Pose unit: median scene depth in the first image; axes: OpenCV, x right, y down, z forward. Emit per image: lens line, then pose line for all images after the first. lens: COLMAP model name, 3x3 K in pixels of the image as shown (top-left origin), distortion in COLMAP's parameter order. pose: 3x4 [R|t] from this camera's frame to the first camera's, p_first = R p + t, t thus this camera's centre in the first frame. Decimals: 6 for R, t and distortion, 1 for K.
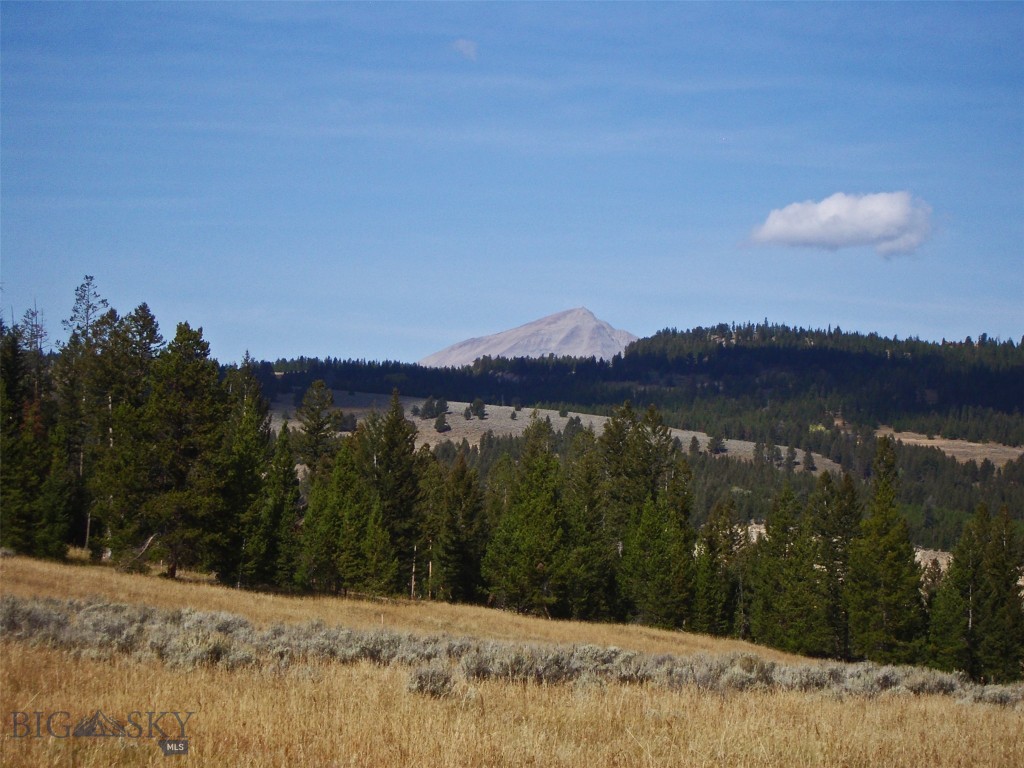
lens RADIAL K [[2743.7, 0, 601.0], [0, 2743.7, 446.1], [0, 0, 1]] dist [0.168570, 0.000000]
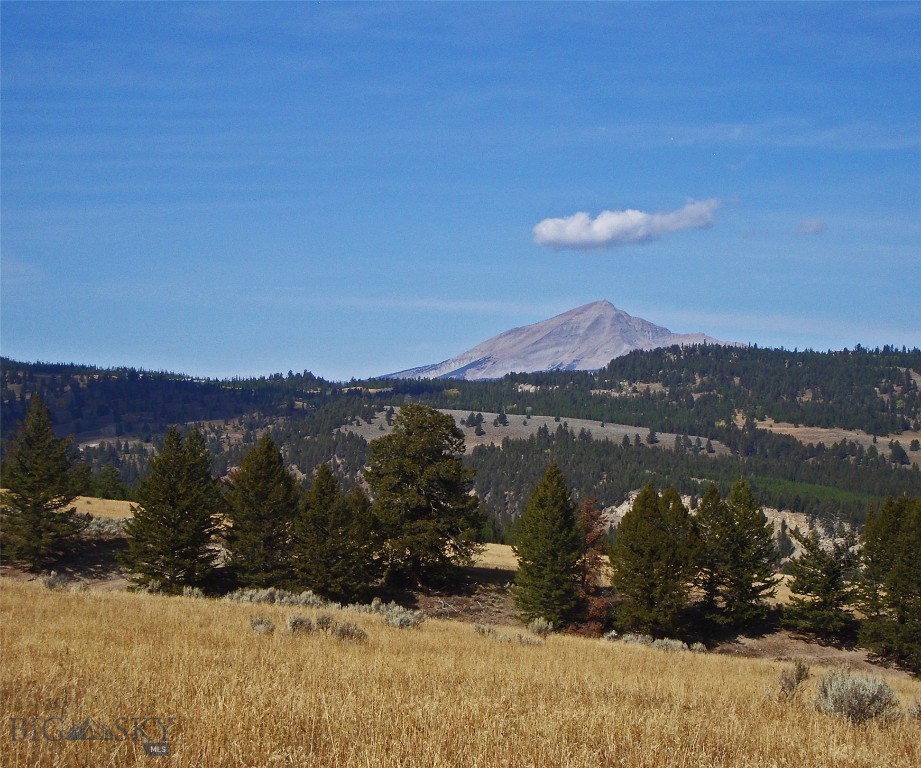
lens RADIAL K [[2327.1, 0, 469.0], [0, 2327.1, 385.4], [0, 0, 1]] dist [-0.015887, 0.000000]
pose [[0.997006, -0.033244, -0.069820, 0.029703], [0.032582, 0.999413, -0.010598, -0.018915], [0.070131, 0.008291, 0.997503, -0.331733]]
